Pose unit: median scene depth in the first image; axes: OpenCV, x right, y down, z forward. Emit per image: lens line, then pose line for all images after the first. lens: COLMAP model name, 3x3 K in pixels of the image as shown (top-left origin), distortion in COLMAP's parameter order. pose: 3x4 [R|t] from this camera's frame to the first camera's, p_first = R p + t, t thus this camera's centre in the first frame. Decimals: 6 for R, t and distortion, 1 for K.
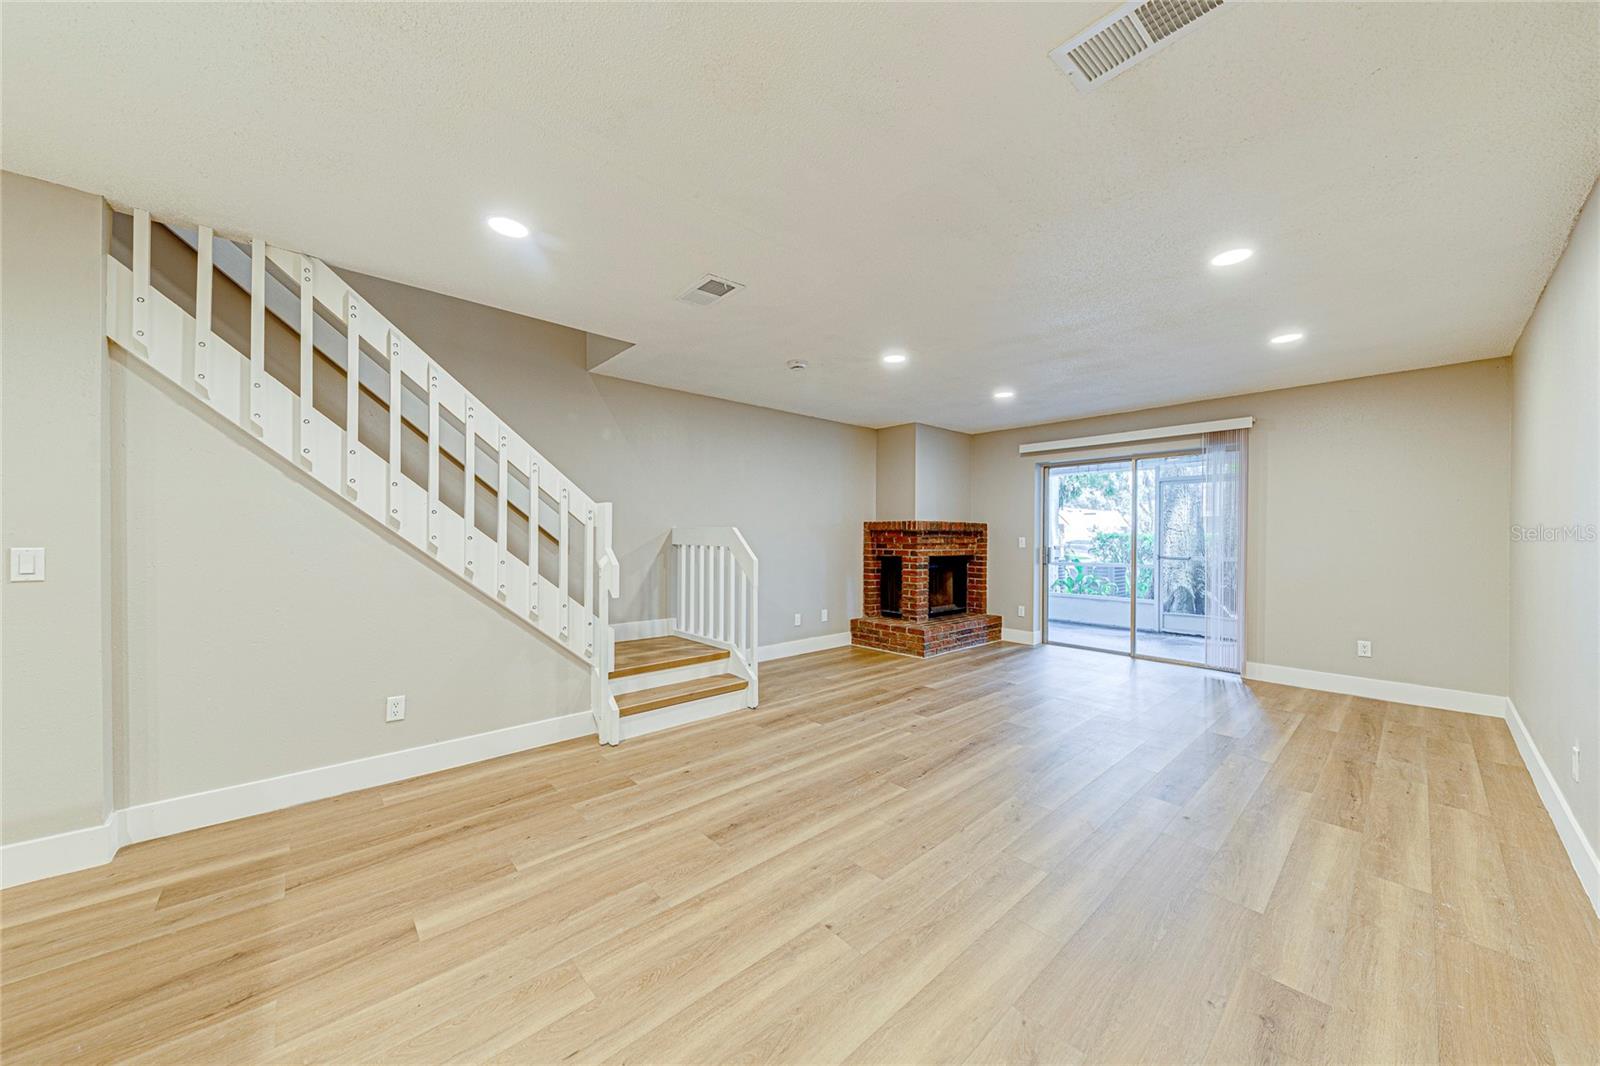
lens RADIAL K [[559.3, 0, 811.3], [0, 559.3, 536.7], [0, 0, 1]] dist [0.009426, -0.000101]
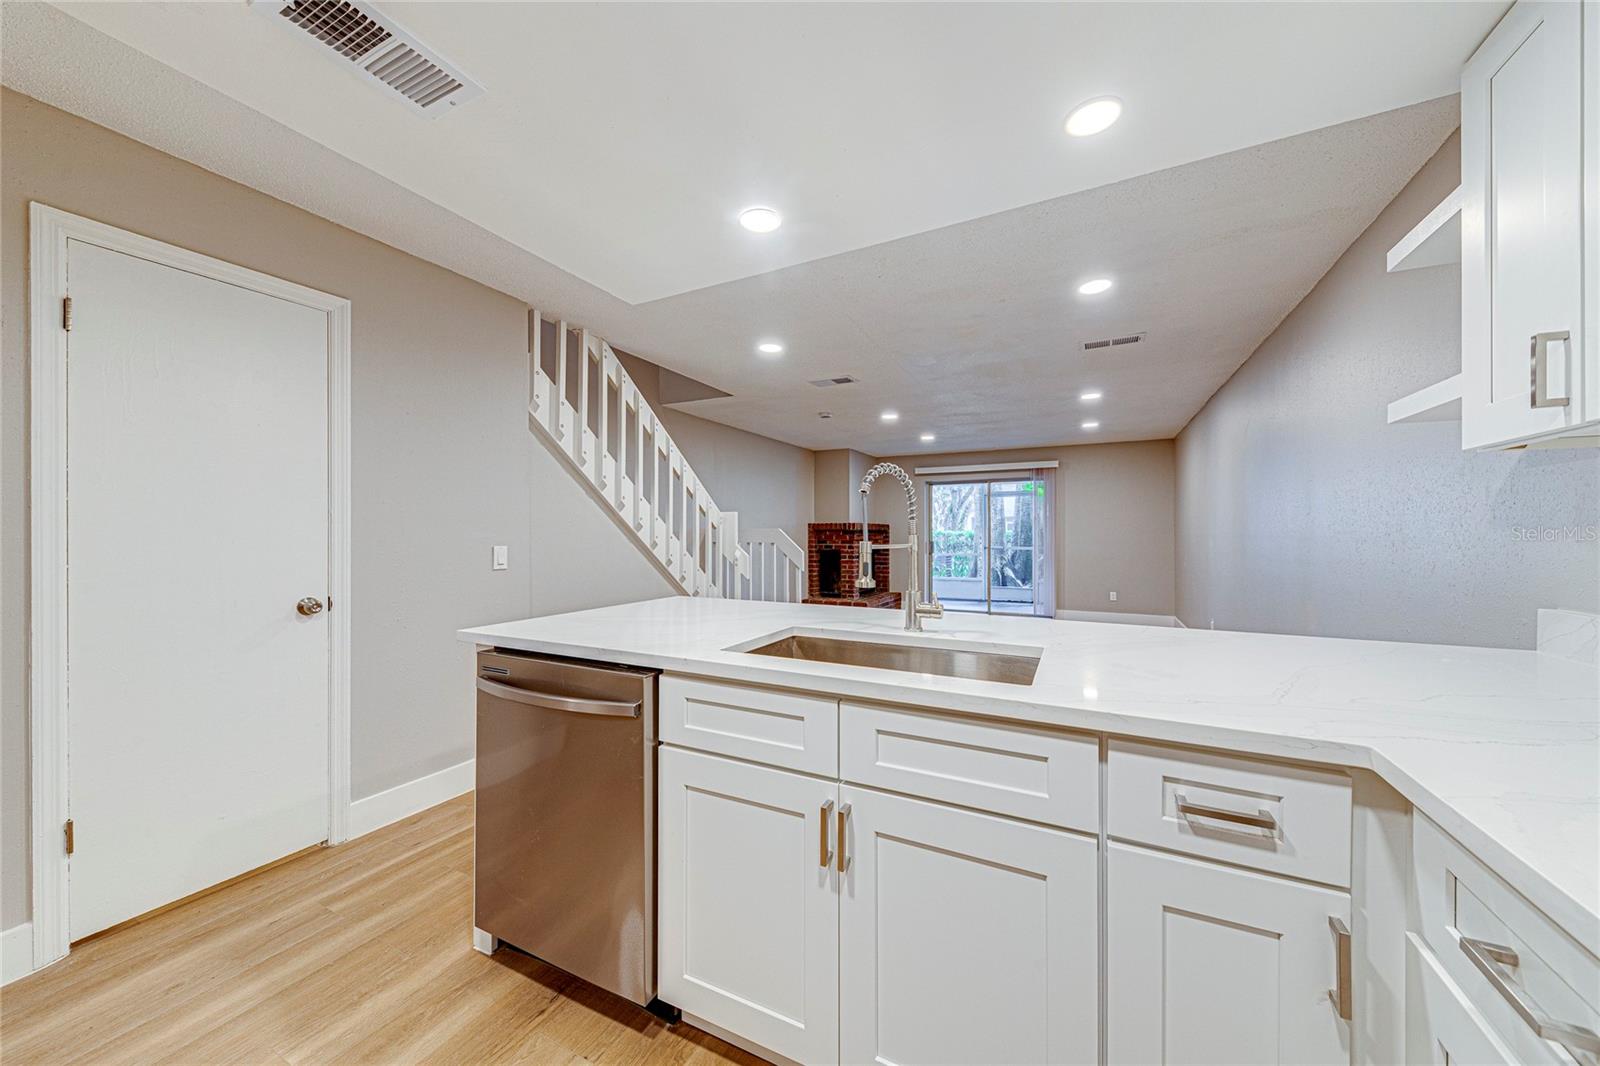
lens RADIAL K [[542.9, 0, 826.7], [0, 542.9, 533.9], [0, 0, 1]] dist [-0.002058, -0.000065]
pose [[0.933169, -0.003017, 0.359425, -0.399213], [0.002525, 0.999995, 0.001839, -0.005369], [-0.359429, -0.000808, 0.933172, -0.221863]]
